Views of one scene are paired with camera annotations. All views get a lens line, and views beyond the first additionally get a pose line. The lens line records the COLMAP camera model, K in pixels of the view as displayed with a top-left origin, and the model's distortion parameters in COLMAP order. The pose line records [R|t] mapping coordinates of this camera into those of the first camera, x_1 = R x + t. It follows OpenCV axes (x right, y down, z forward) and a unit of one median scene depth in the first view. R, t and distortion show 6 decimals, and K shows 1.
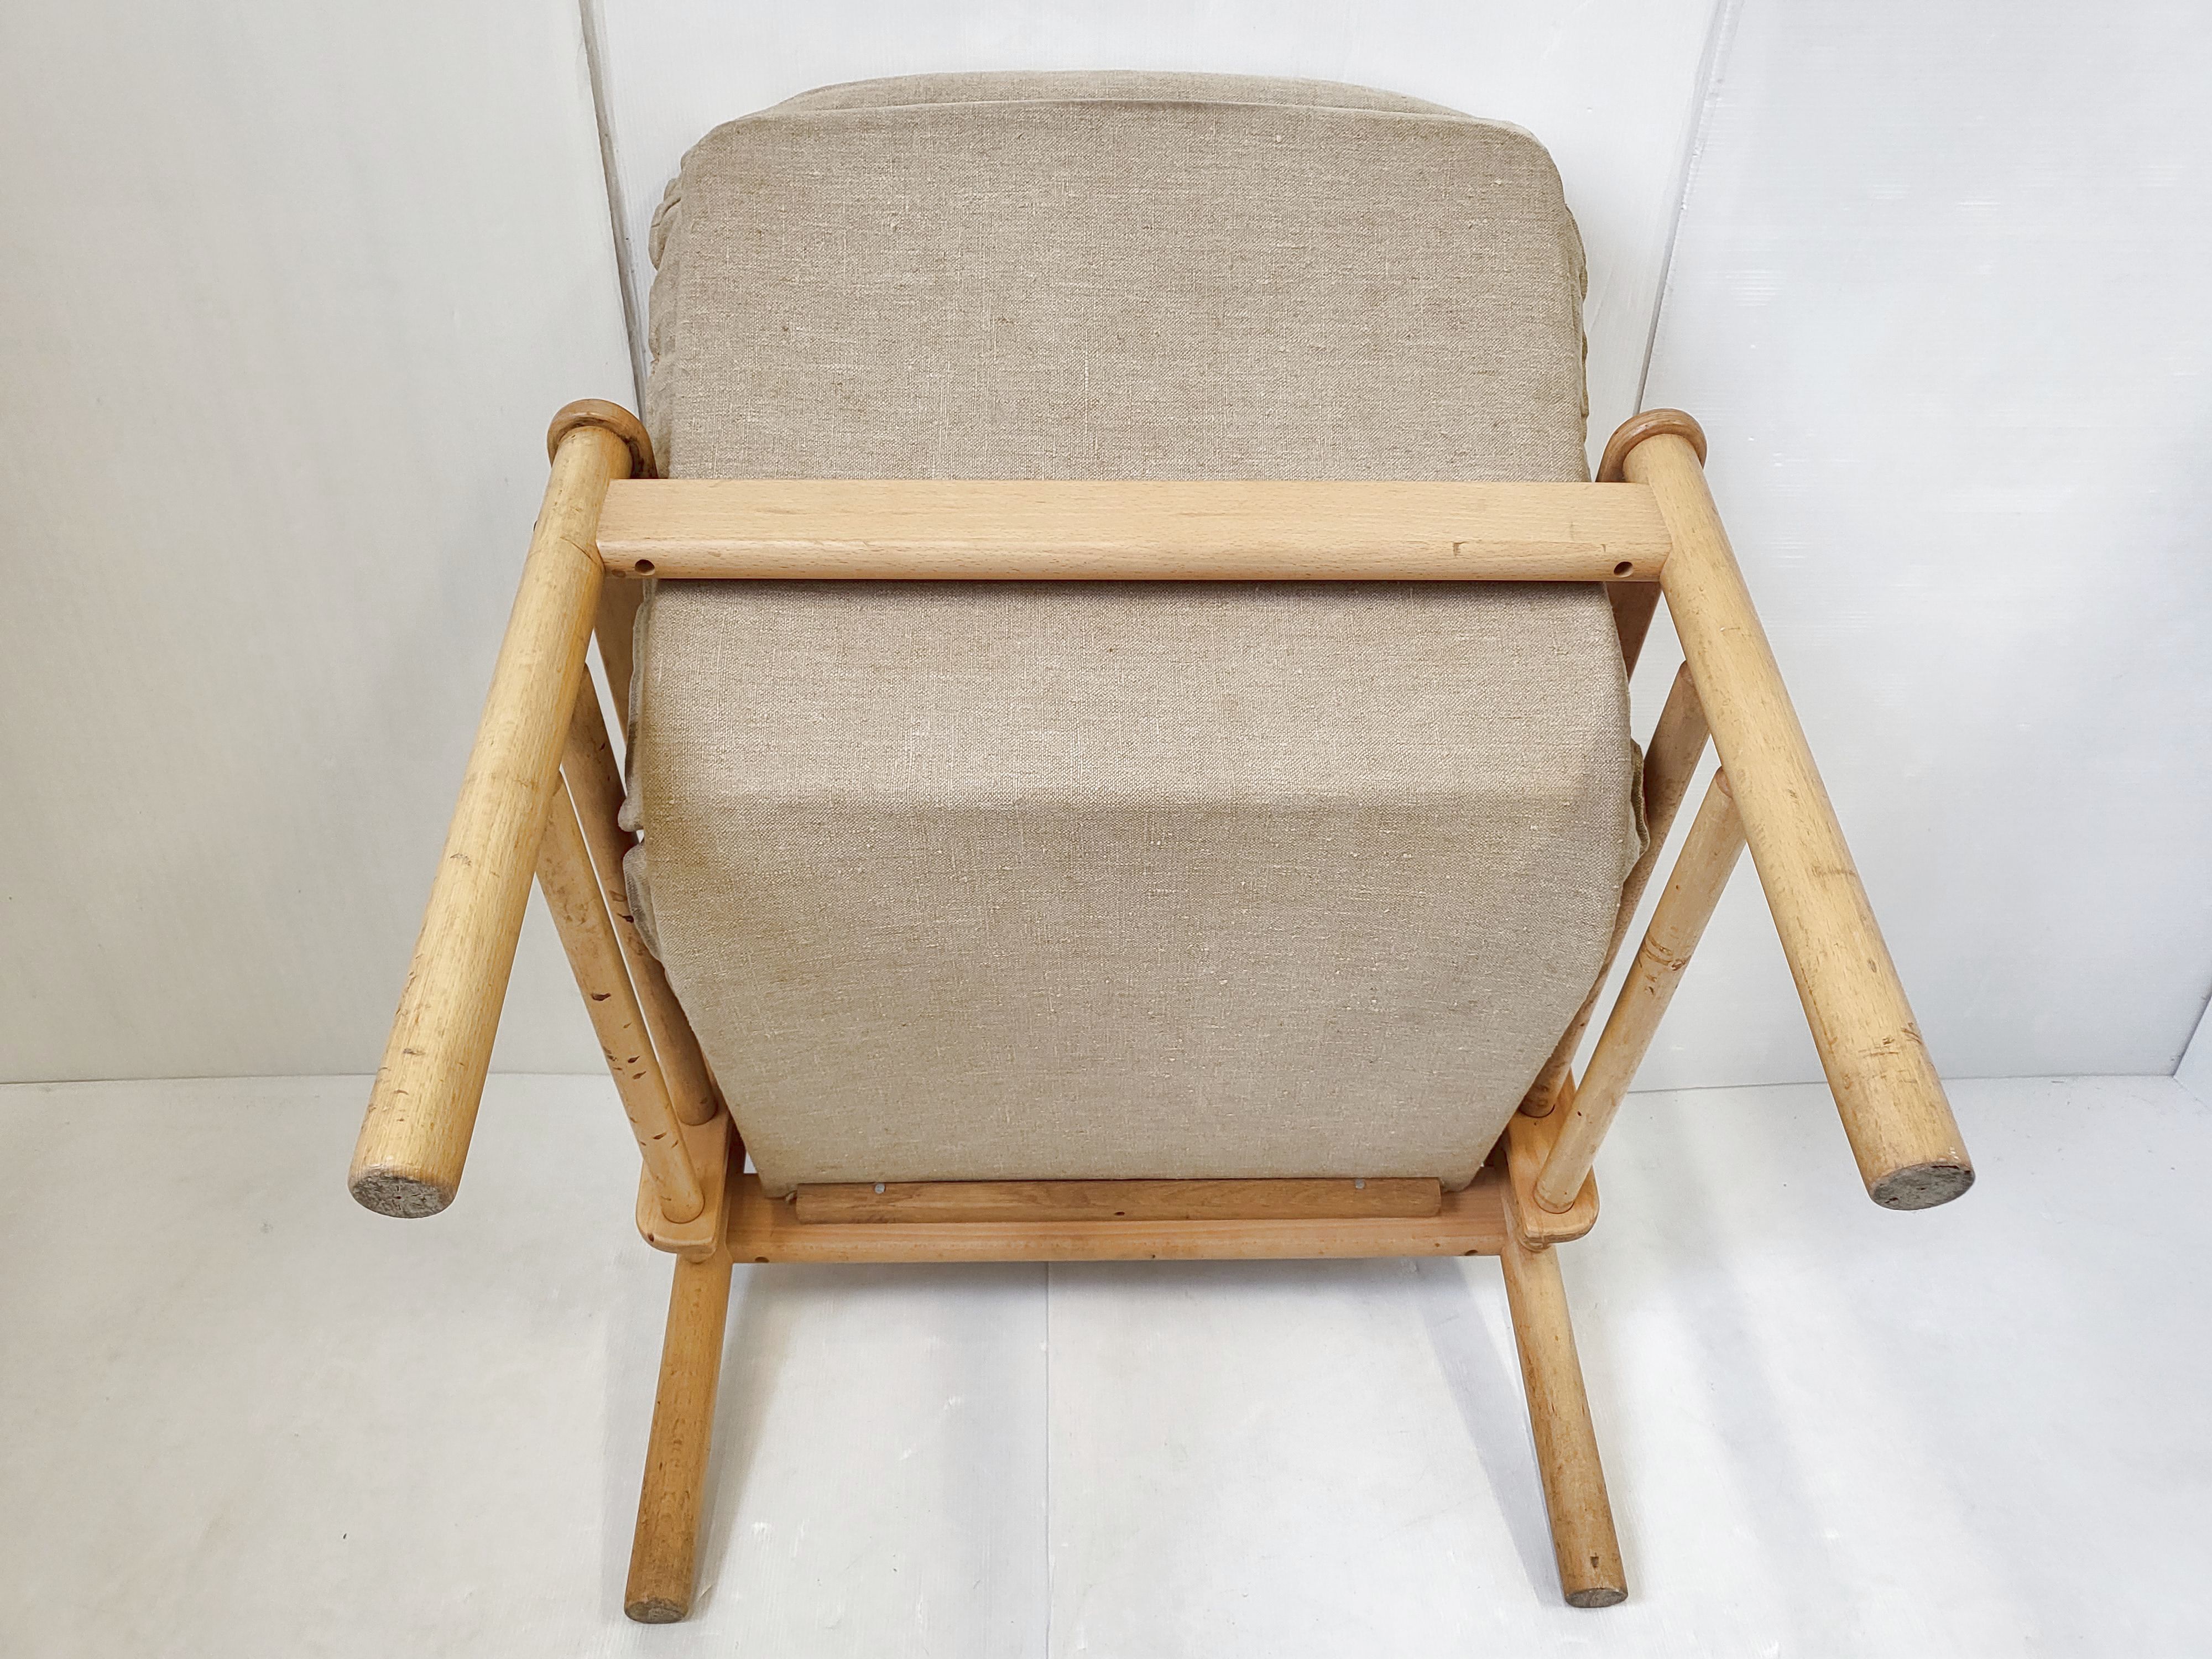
lens RADIAL K [[1725.0, 0, 1114.1], [0, 1725.0, 814.5], [0, 0, 1]] dist [0.017619, 0.011982]
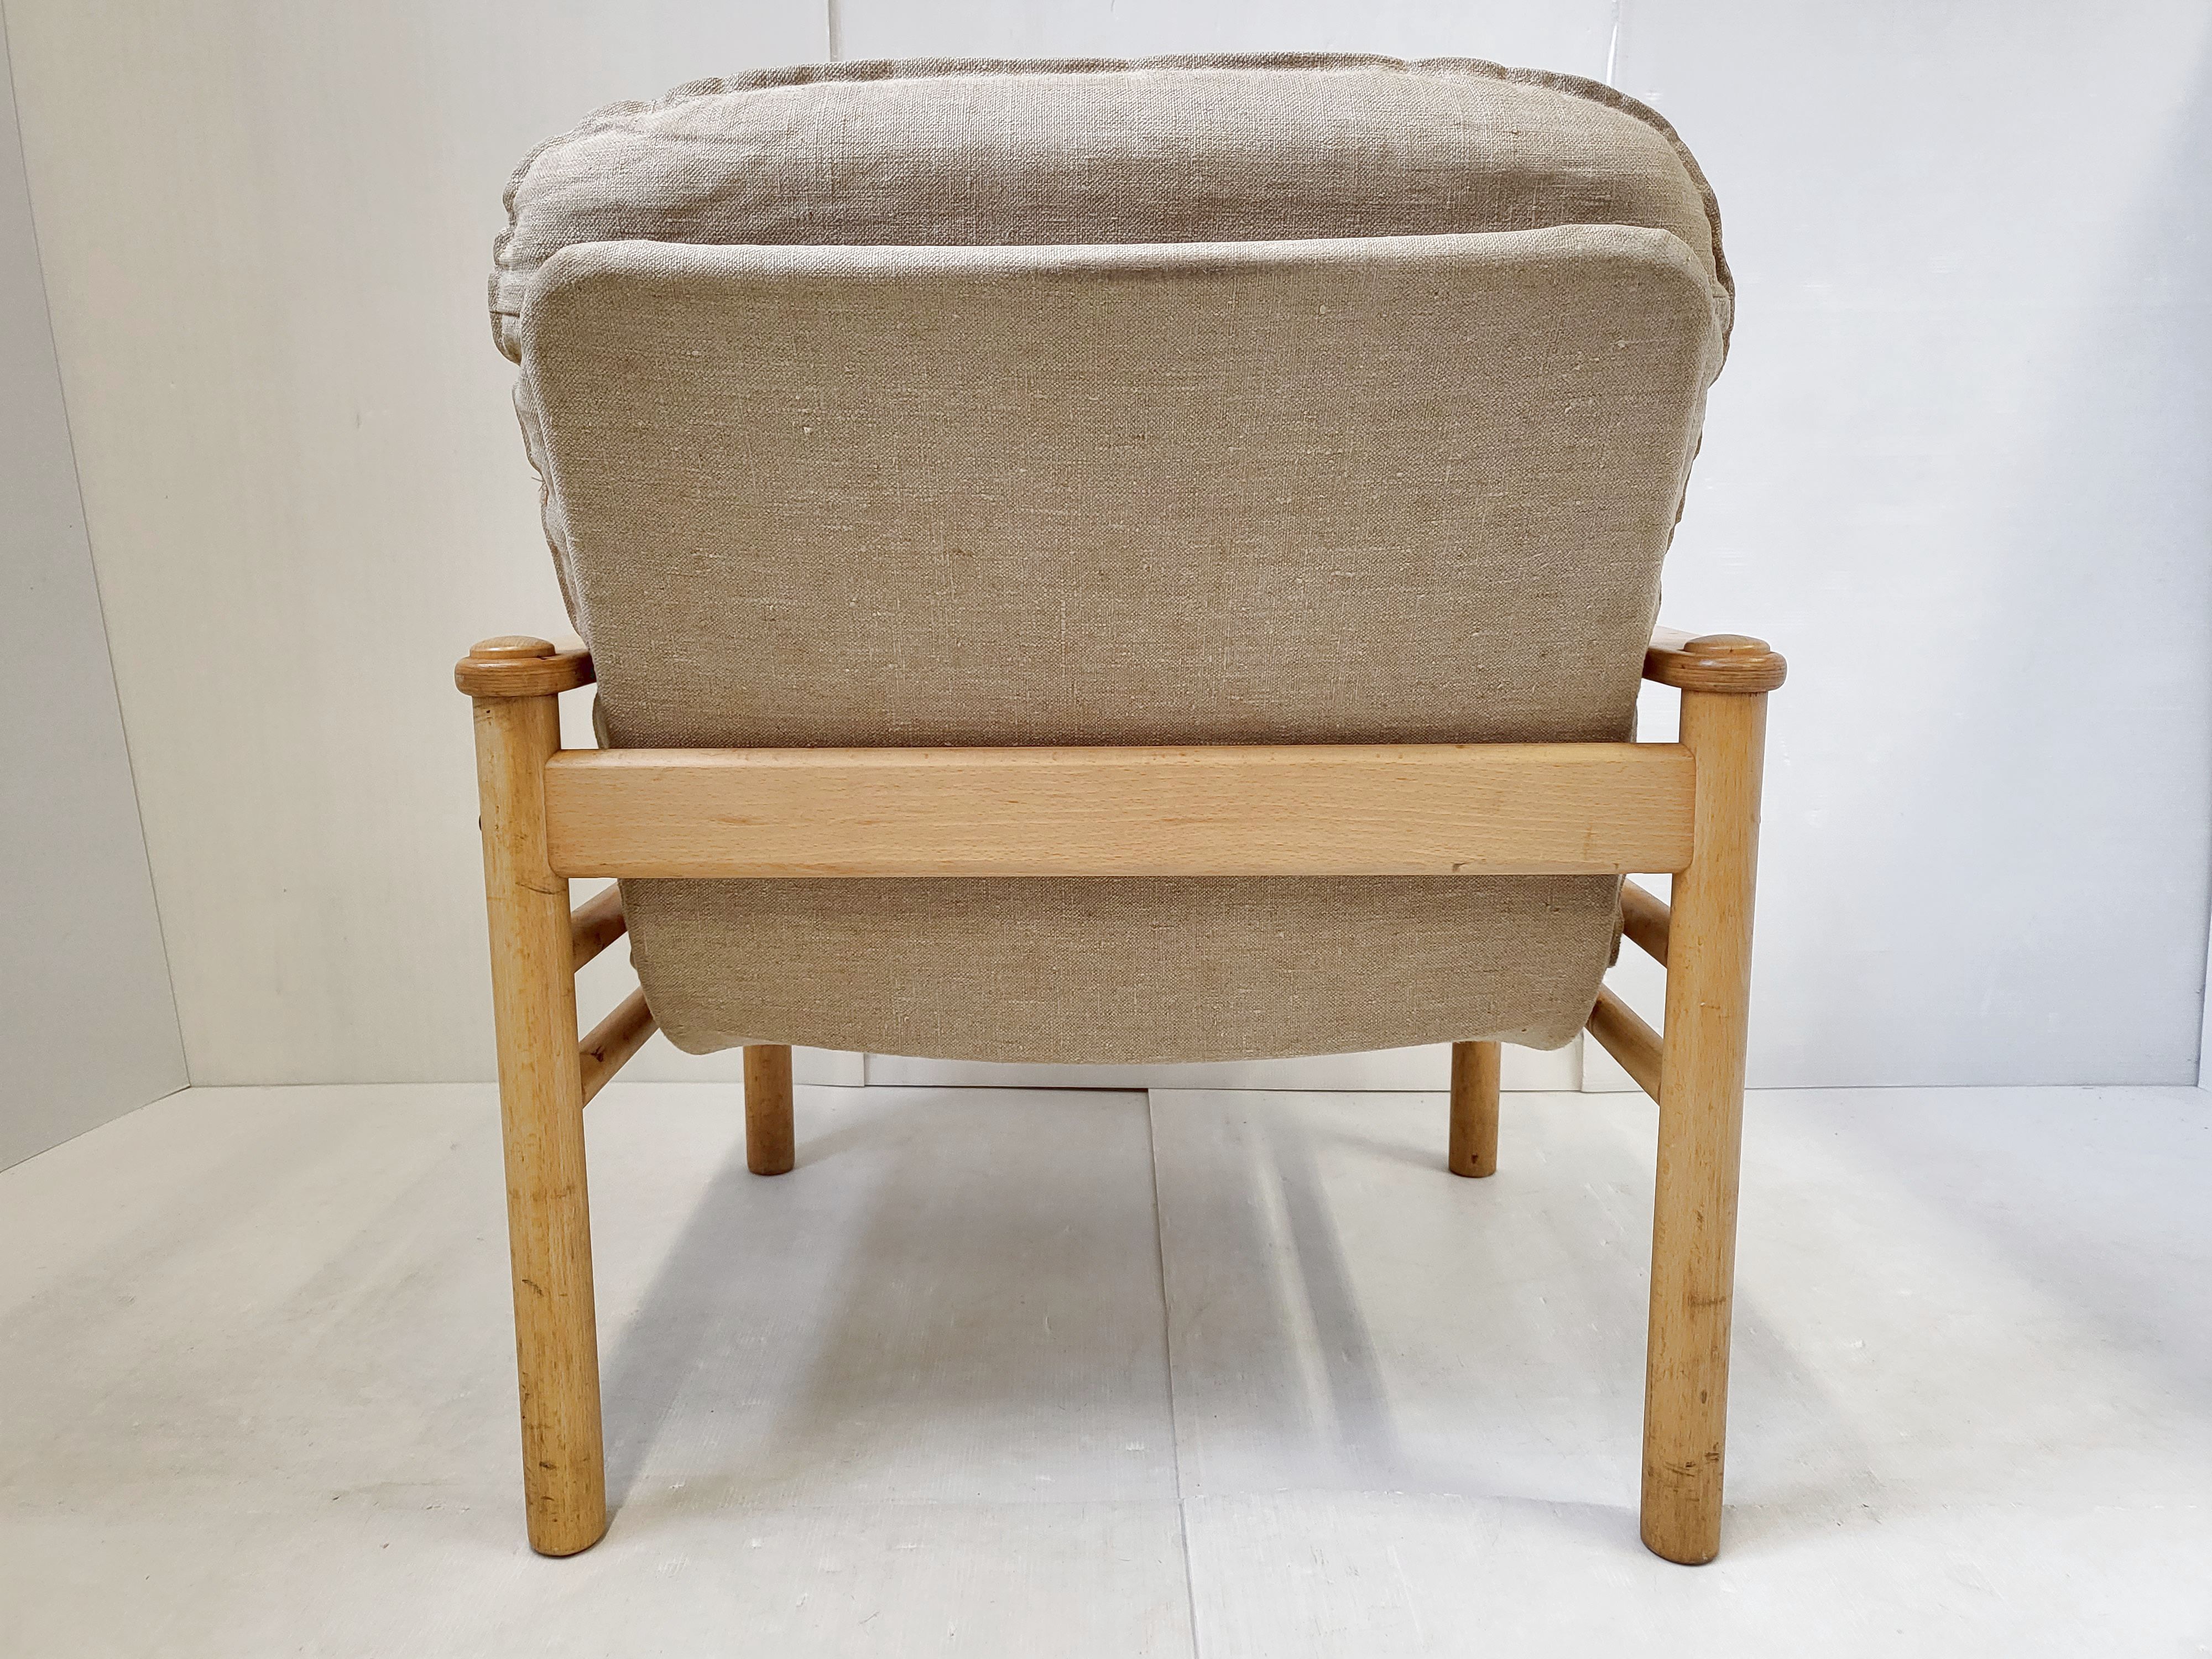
lens RADIAL K [[1725.0, 0, 1101.1], [0, 1725.0, 827.9], [0, 0, 1]] dist [0.017619, 0.011982]
pose [[0.998959, 0.028176, -0.035886, 0.035449], [0.009605, 0.639046, 0.769109, -0.824114], [0.044604, -0.768652, 0.638110, 0.380731]]
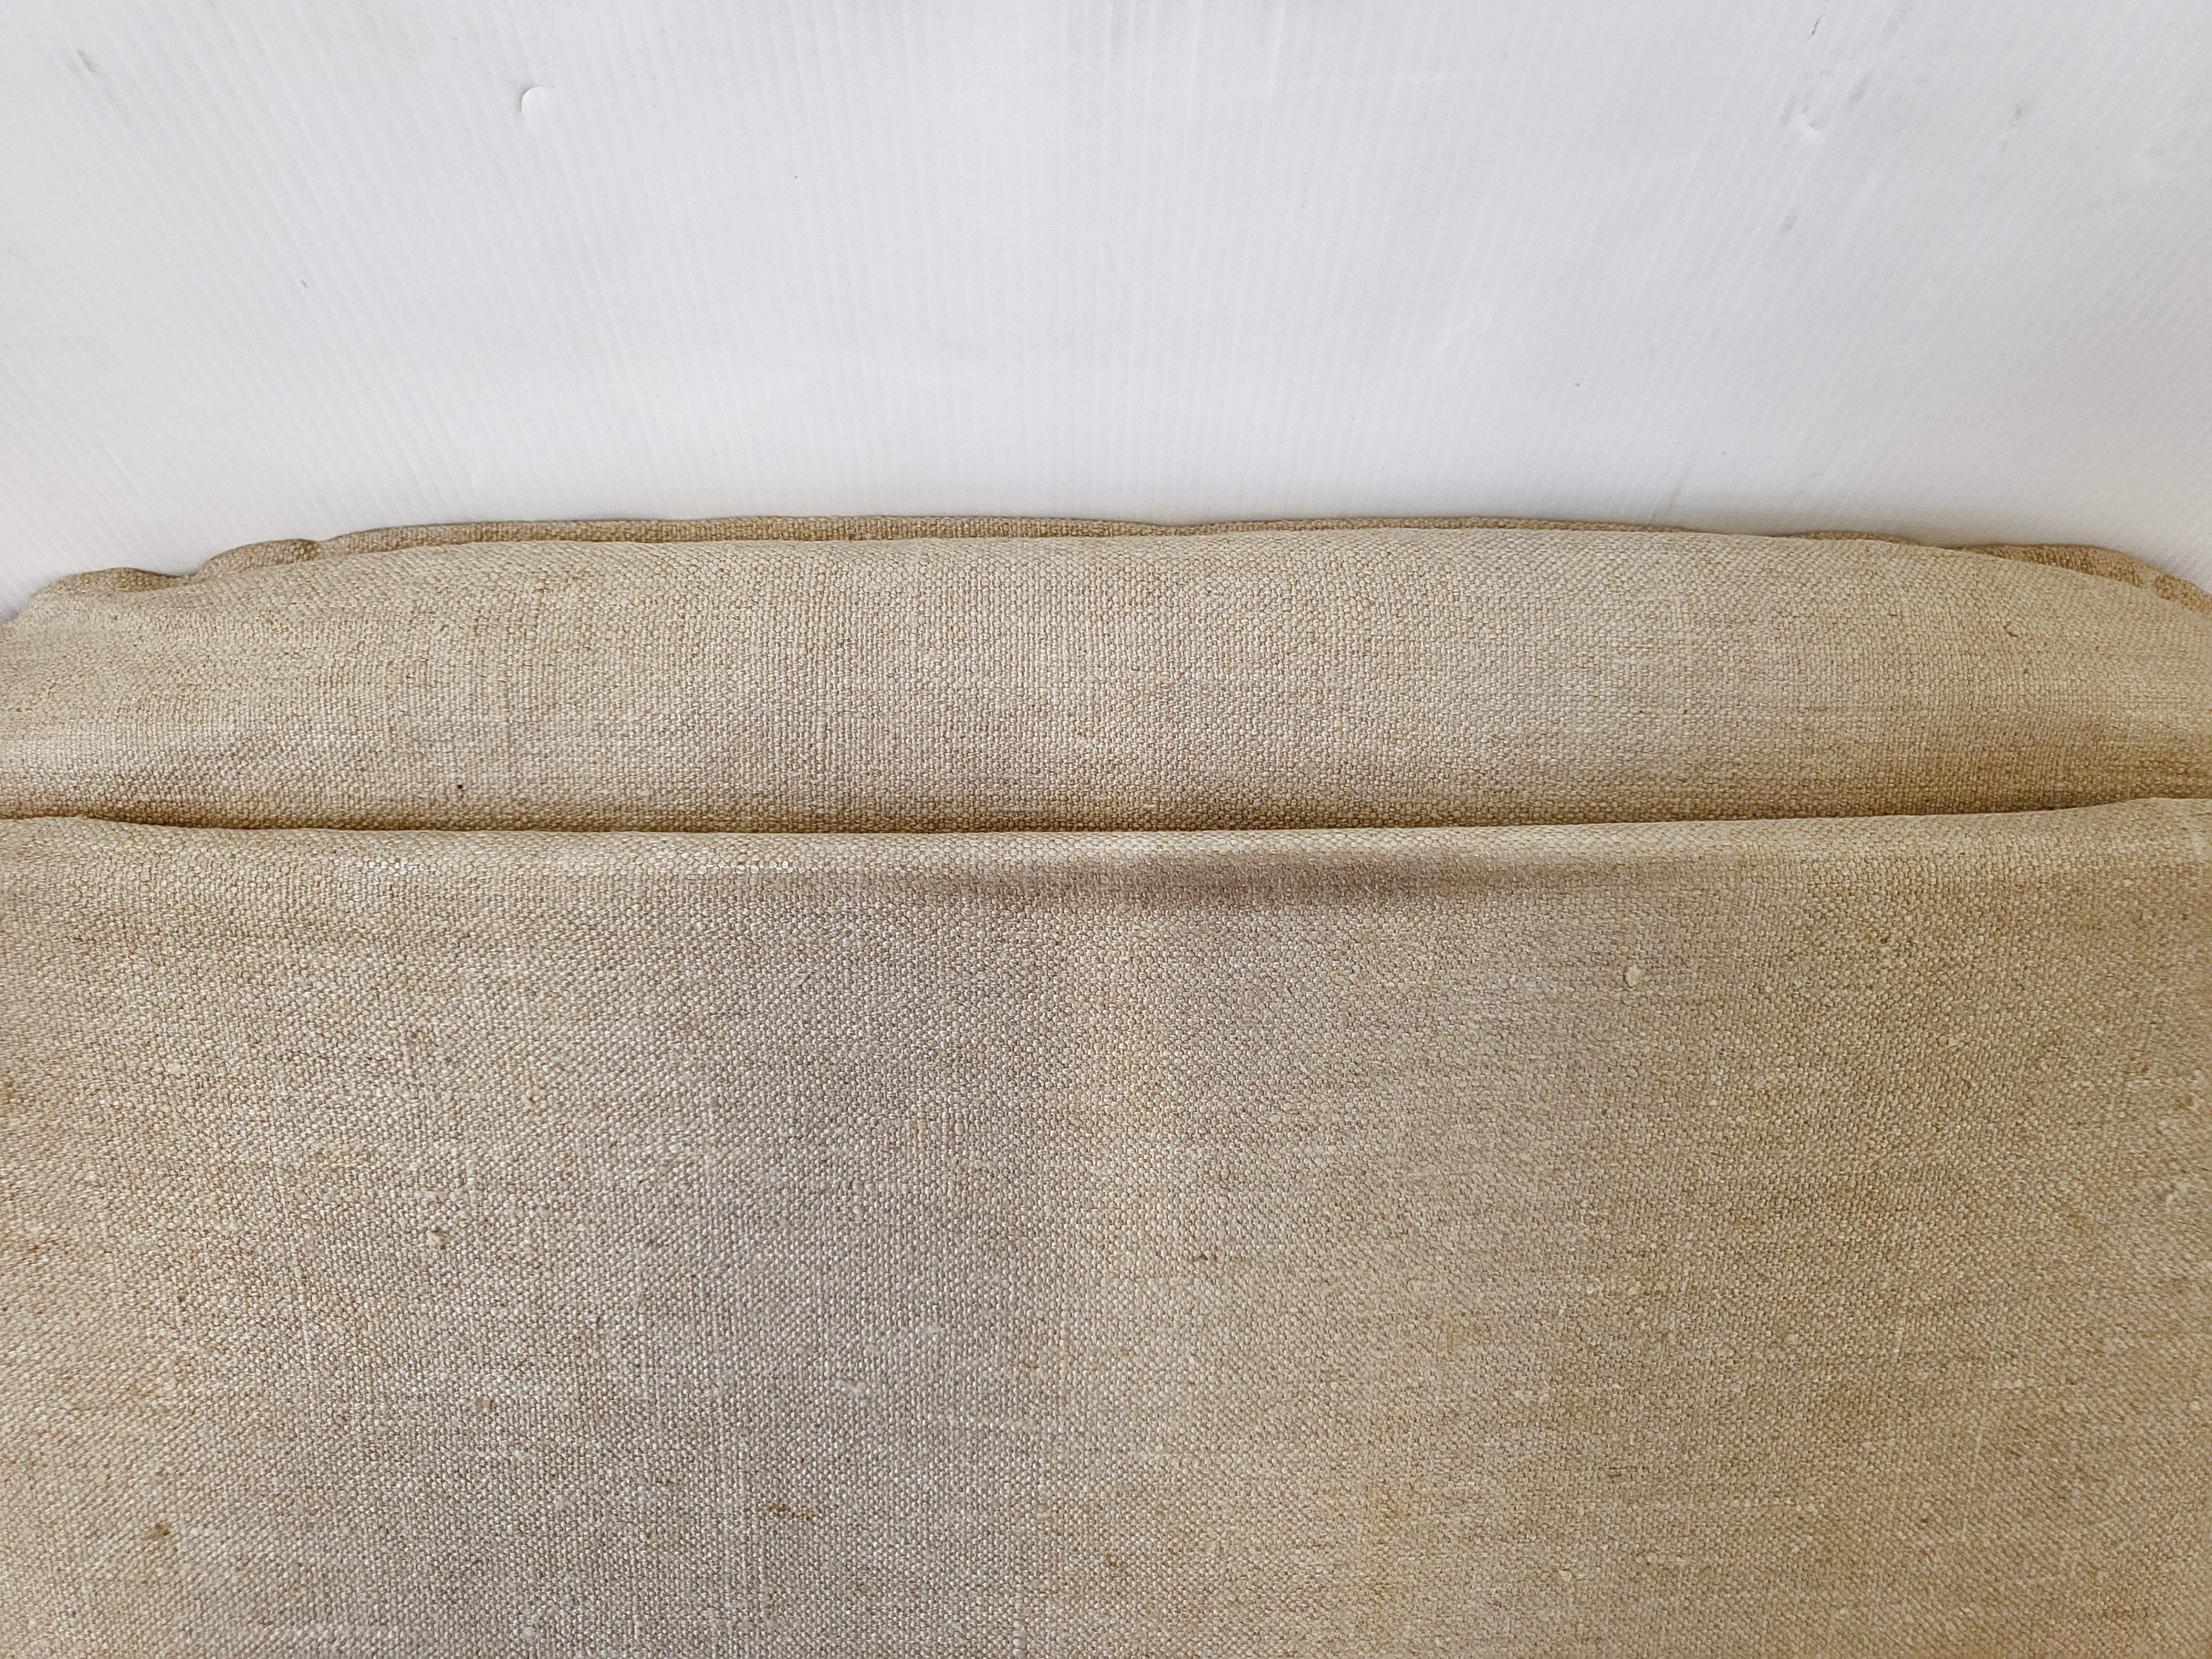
lens RADIAL K [[1725.0, 0, 1115.0], [0, 1725.0, 818.8], [0, 0, 1]] dist [0.017619, 0.011982]
pose [[0.999727, 0.020934, -0.010391, 0.004339], [-0.013657, 0.884078, 0.467141, -0.572747], [0.018965, -0.466871, 0.884122, 0.752130]]
